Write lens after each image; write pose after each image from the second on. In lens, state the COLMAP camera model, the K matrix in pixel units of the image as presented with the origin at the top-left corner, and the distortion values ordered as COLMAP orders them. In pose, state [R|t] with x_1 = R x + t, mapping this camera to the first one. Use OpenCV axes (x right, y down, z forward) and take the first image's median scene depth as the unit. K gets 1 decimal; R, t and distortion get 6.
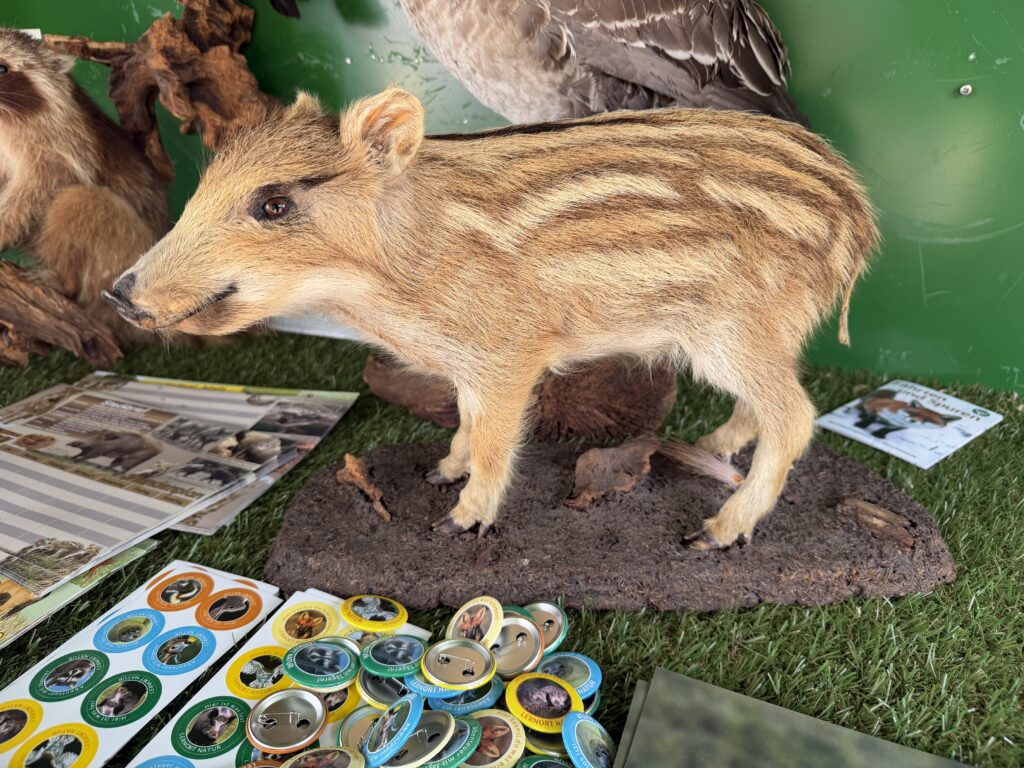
lens RADIAL K [[717.1, 0, 510.7], [0, 717.1, 380.7], [0, 0, 1]] dist [-0.019958, -0.002478]
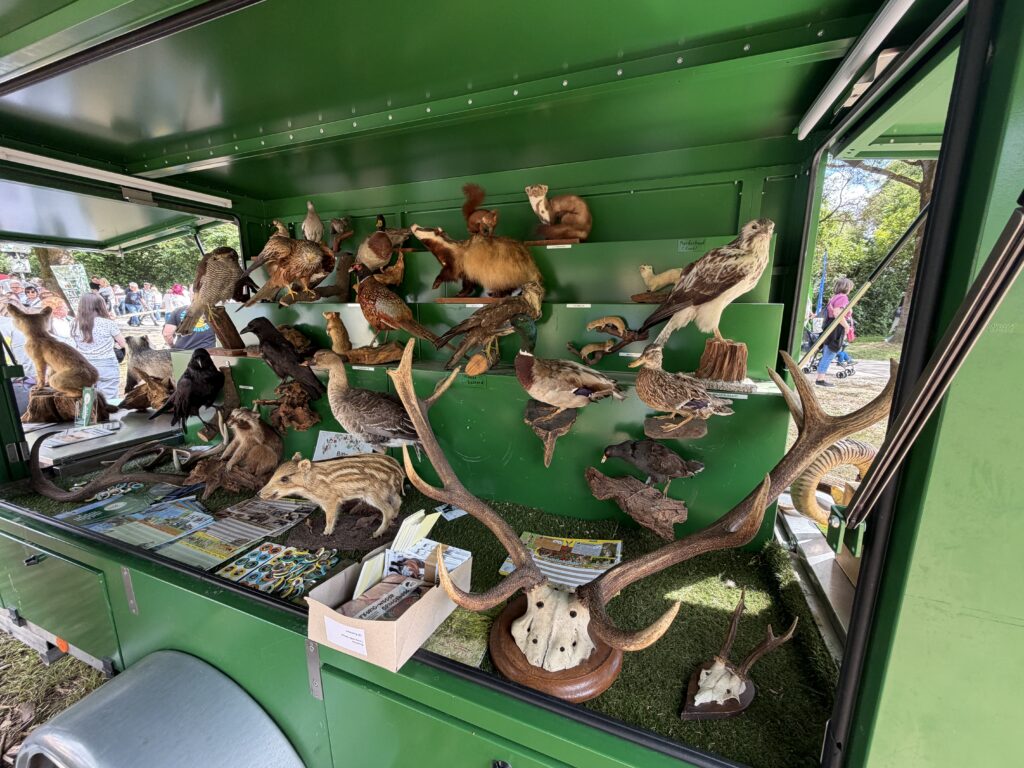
lens RADIAL K [[407.2, 0, 513.5], [0, 407.2, 383.6], [0, 0, 1]] dist [0.002326, 0.000134]
pose [[0.999974, -0.005207, 0.004920, 1.342087], [0.006052, 0.981503, -0.191350, -0.297715], [-0.003833, 0.191375, 0.981510, -2.165896]]
